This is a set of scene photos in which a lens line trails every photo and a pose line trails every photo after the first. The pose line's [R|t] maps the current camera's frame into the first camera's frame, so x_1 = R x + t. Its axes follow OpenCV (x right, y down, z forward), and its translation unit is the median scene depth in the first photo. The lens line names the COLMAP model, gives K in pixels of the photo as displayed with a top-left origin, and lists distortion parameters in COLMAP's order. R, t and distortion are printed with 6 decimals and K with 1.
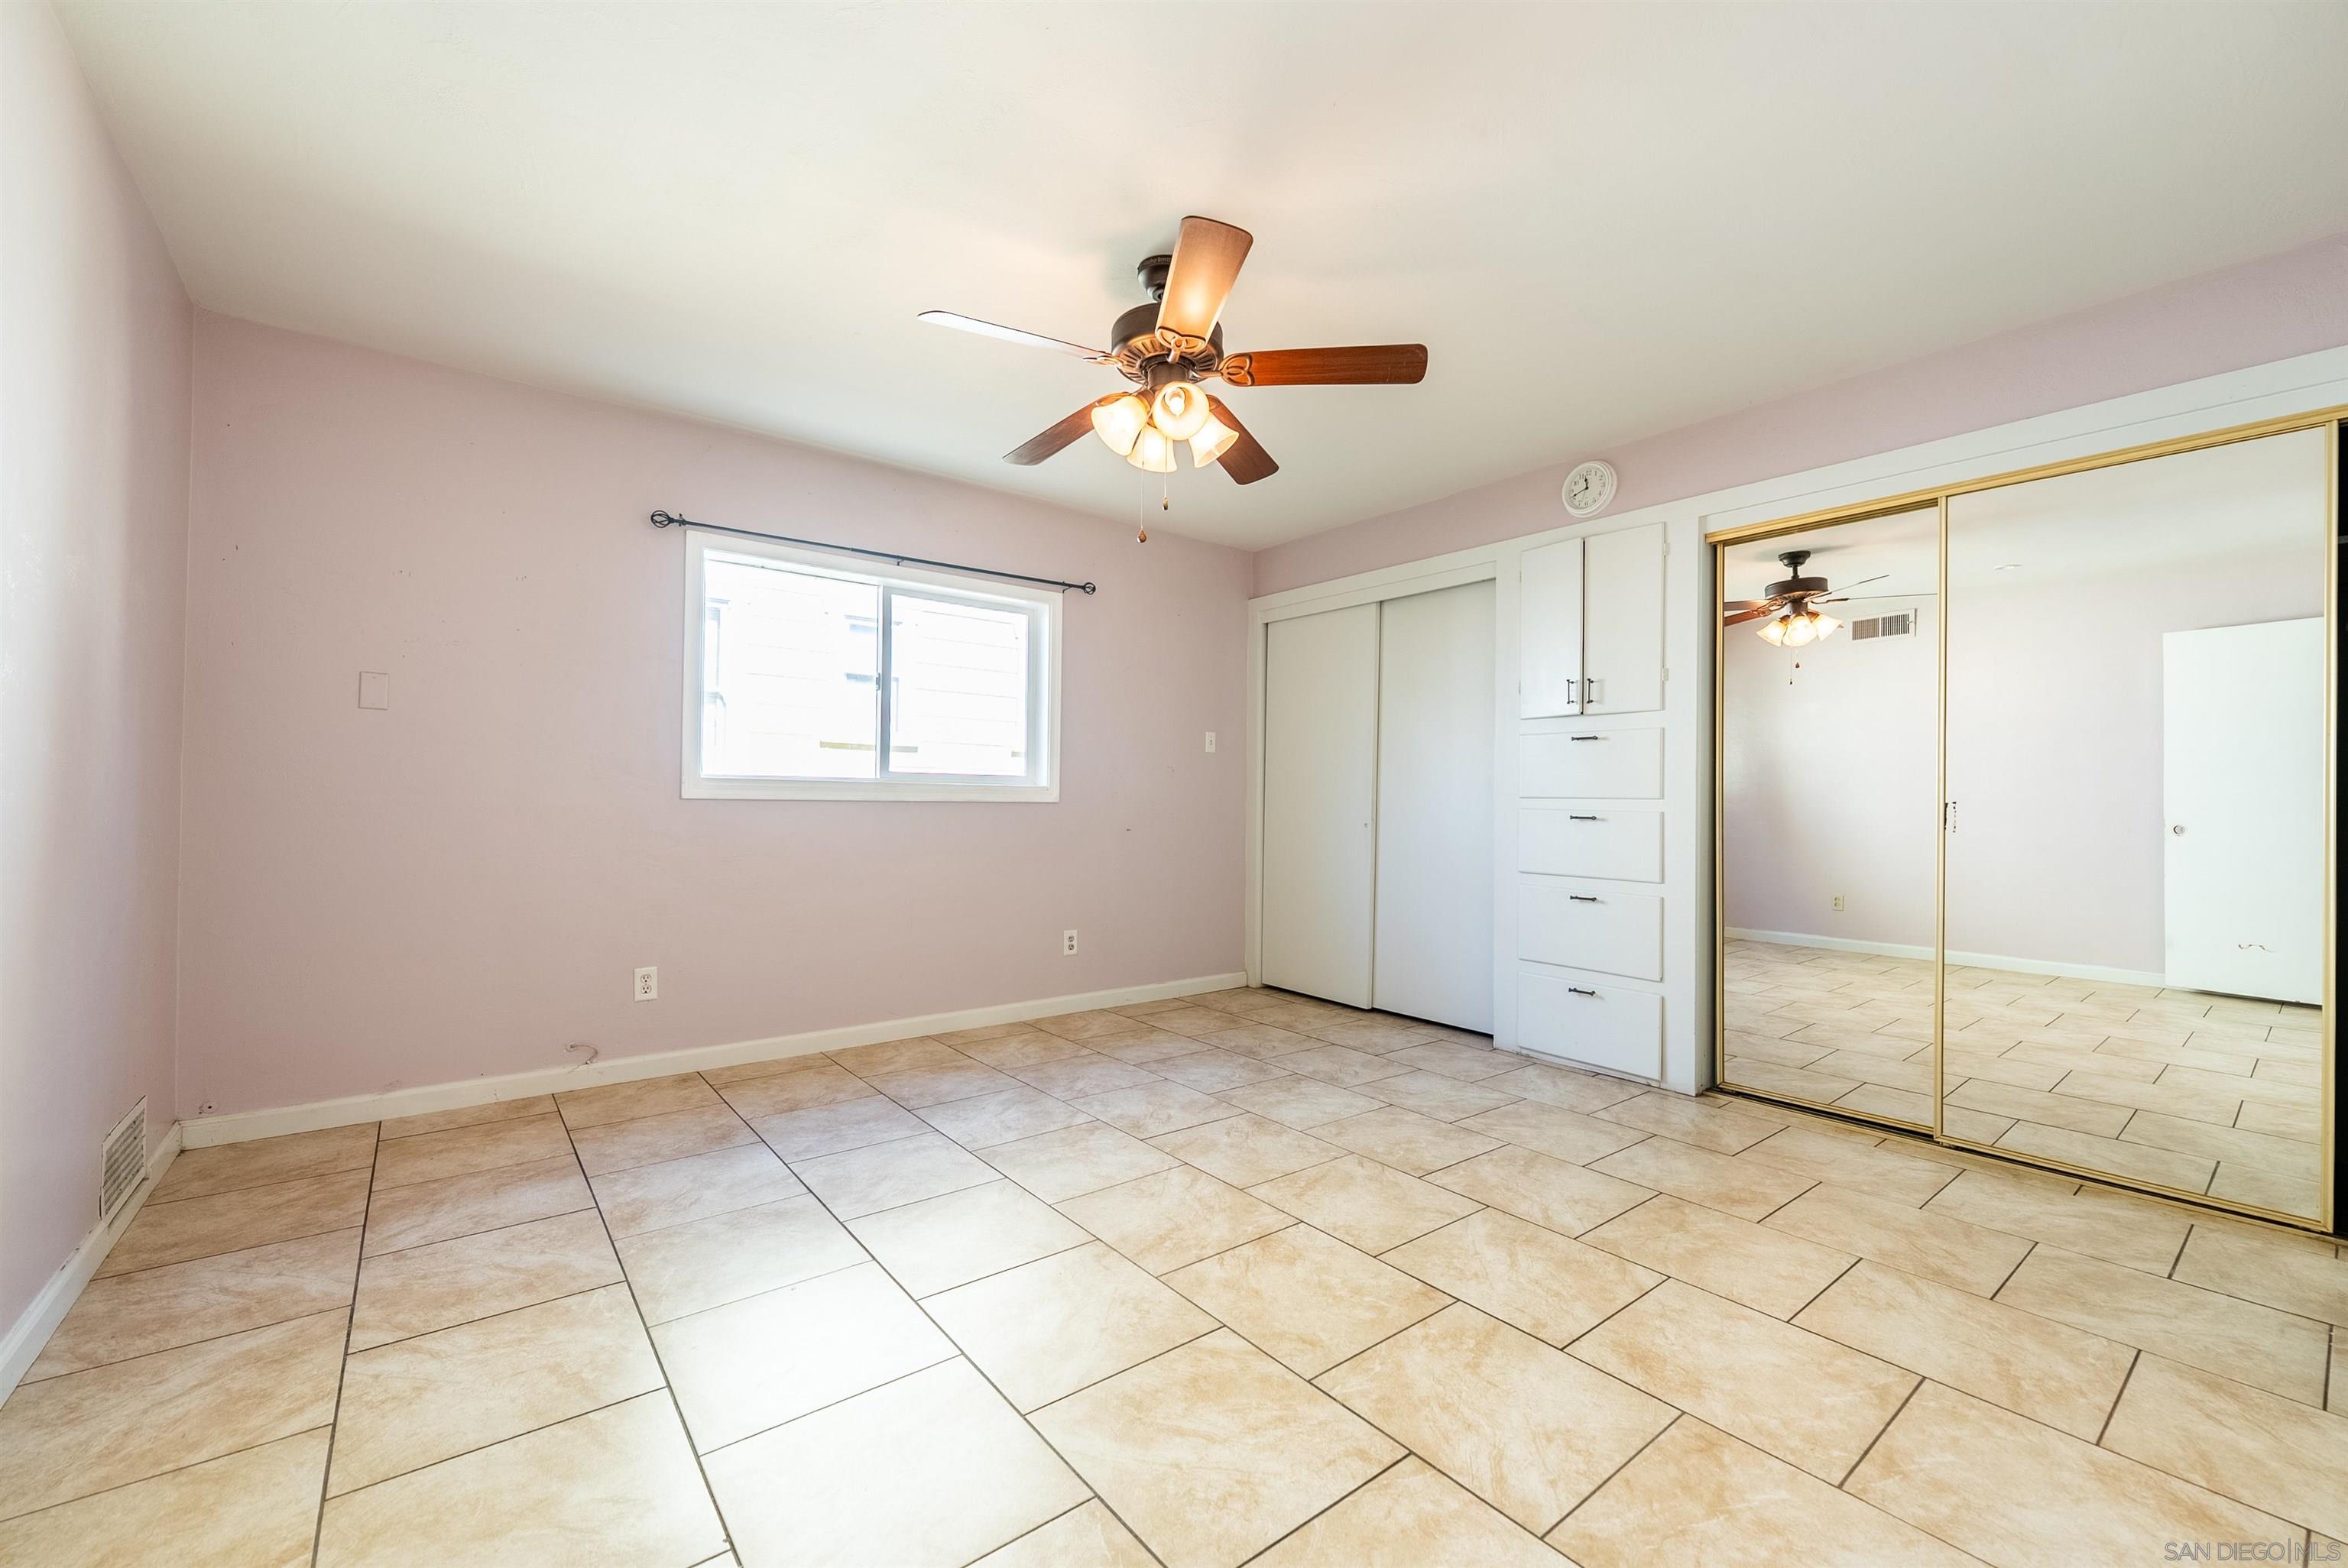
lens RADIAL K [[952.8, 0, 1174.9], [0, 952.8, 790.8], [0, 0, 1]] dist [0.003139, -0.000864]
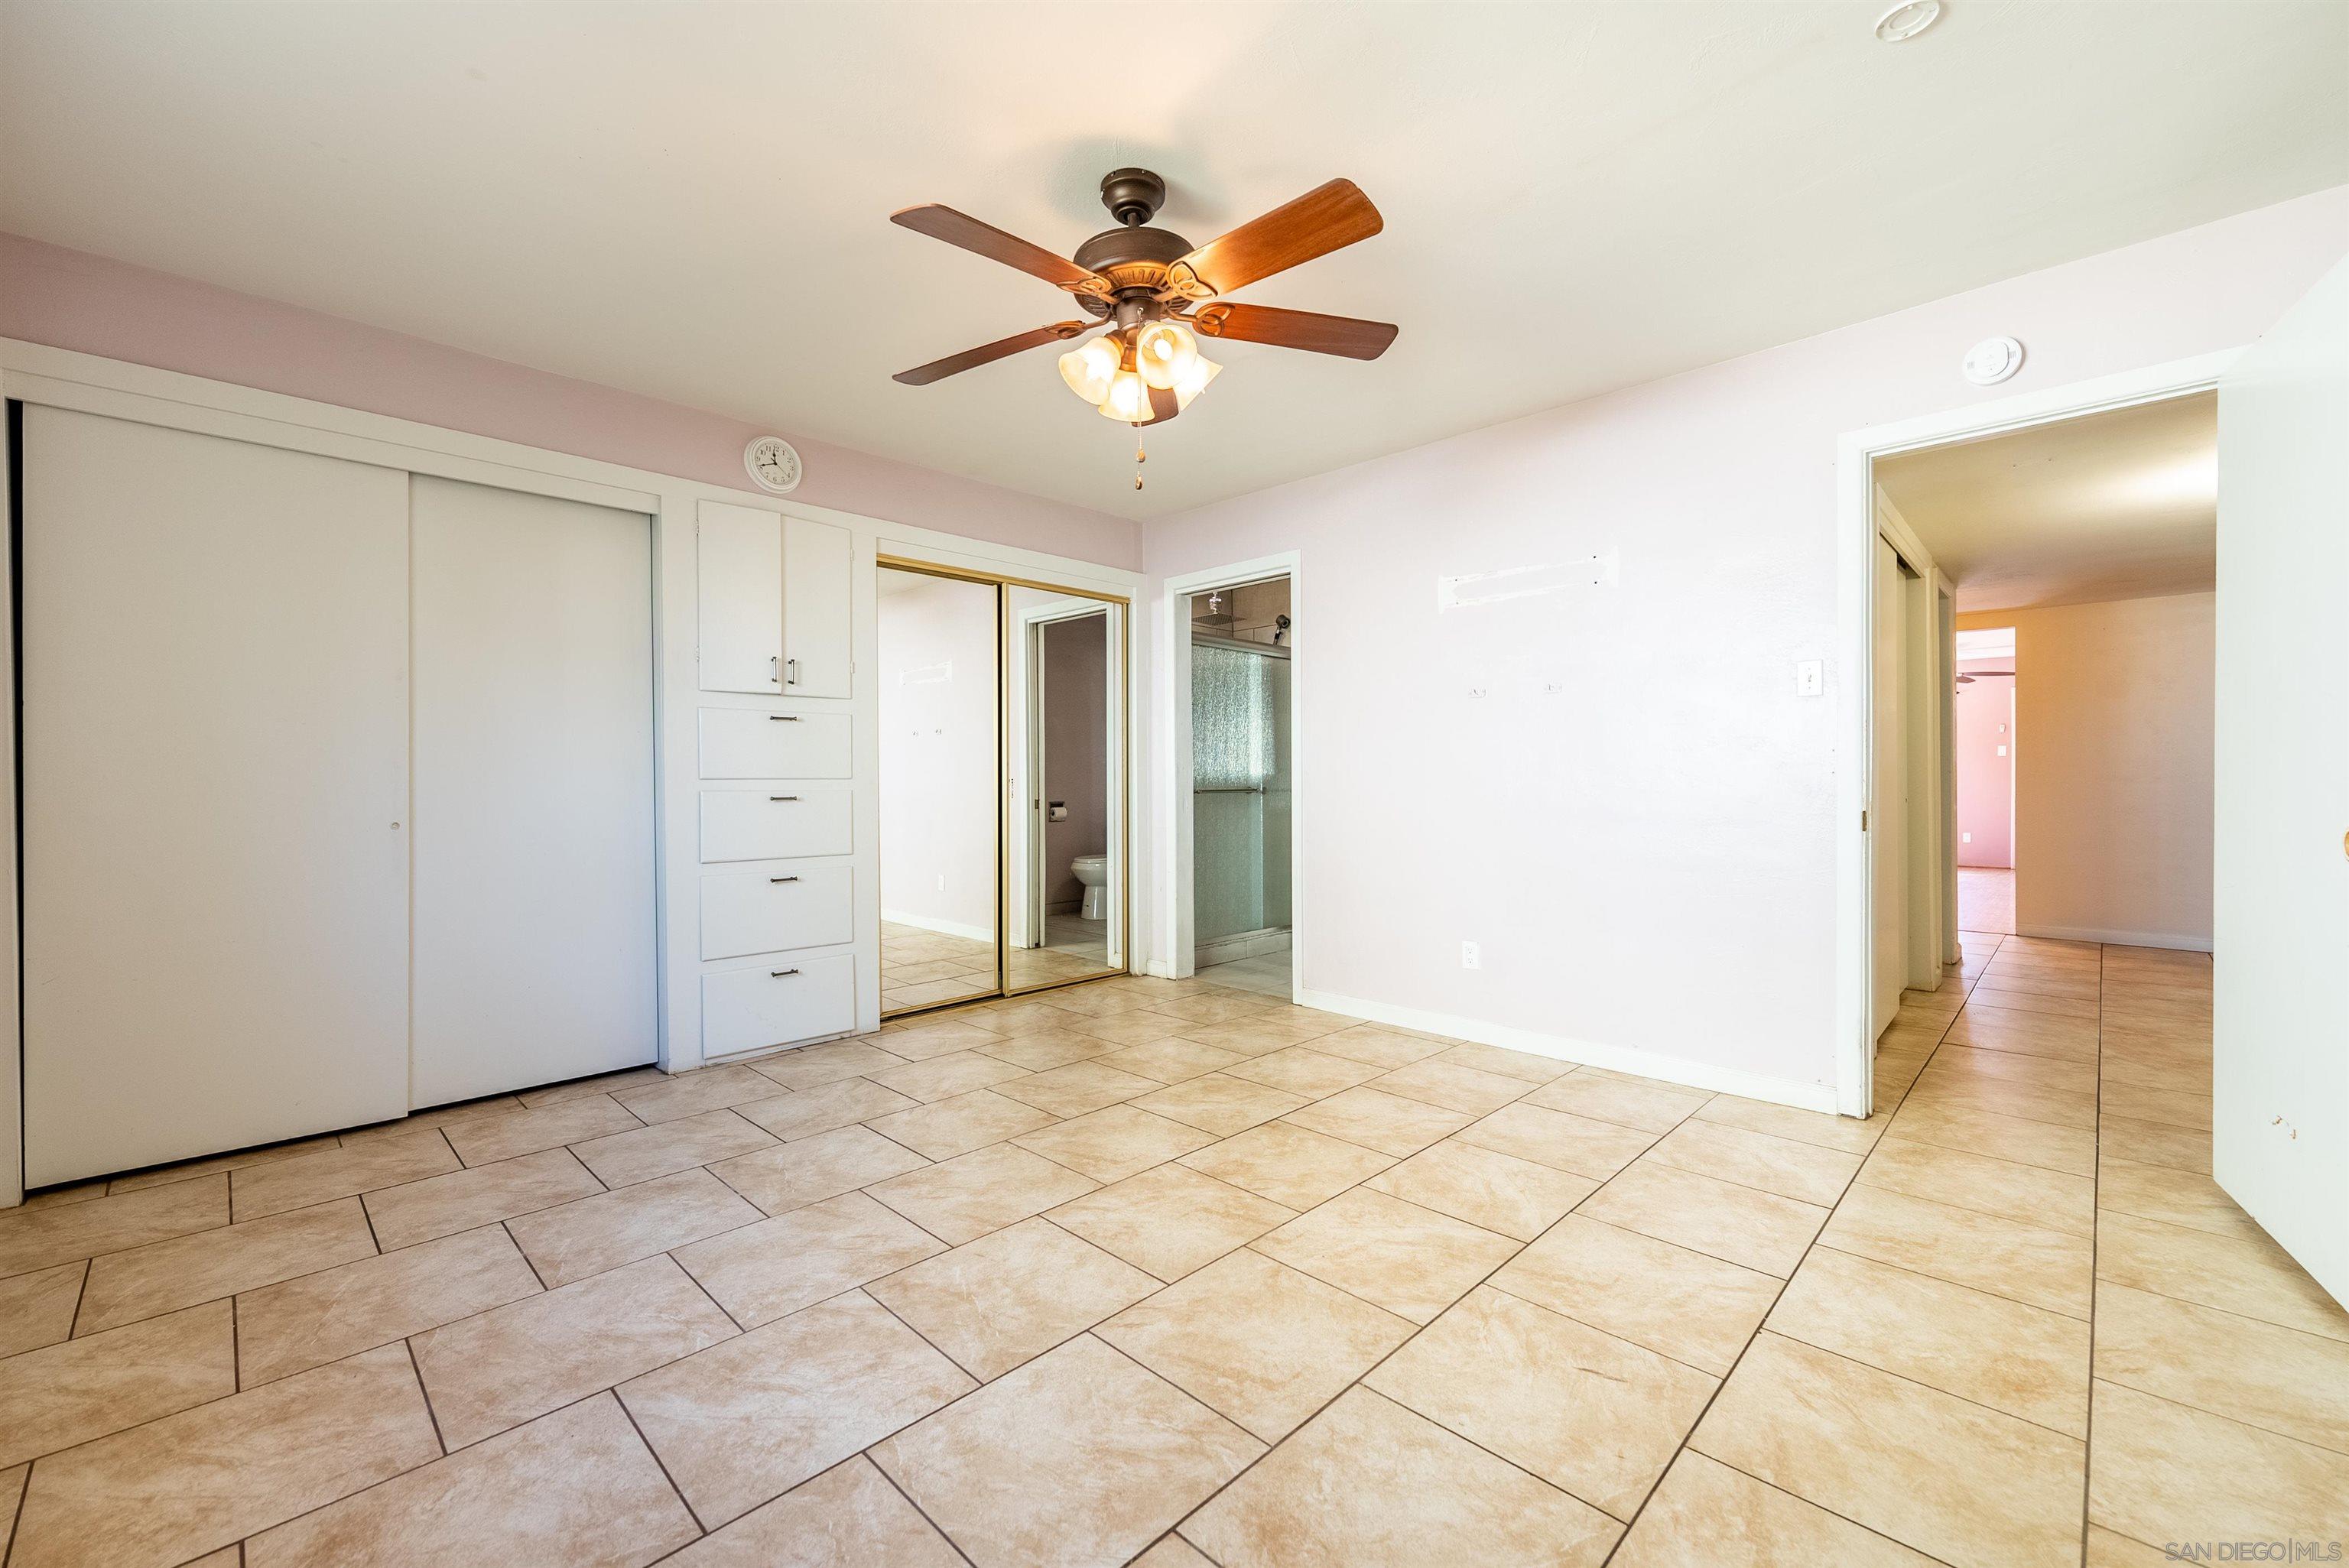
lens RADIAL K [[953.3, 0, 1179.9], [0, 953.3, 778.0], [0, 0, 1]] dist [0.003139, -0.000864]
pose [[-0.130836, -0.008428, 0.991368, -0.703018], [-0.004029, 0.999960, 0.007969, -0.003084], [-0.991396, -0.002951, -0.130865, 0.825815]]
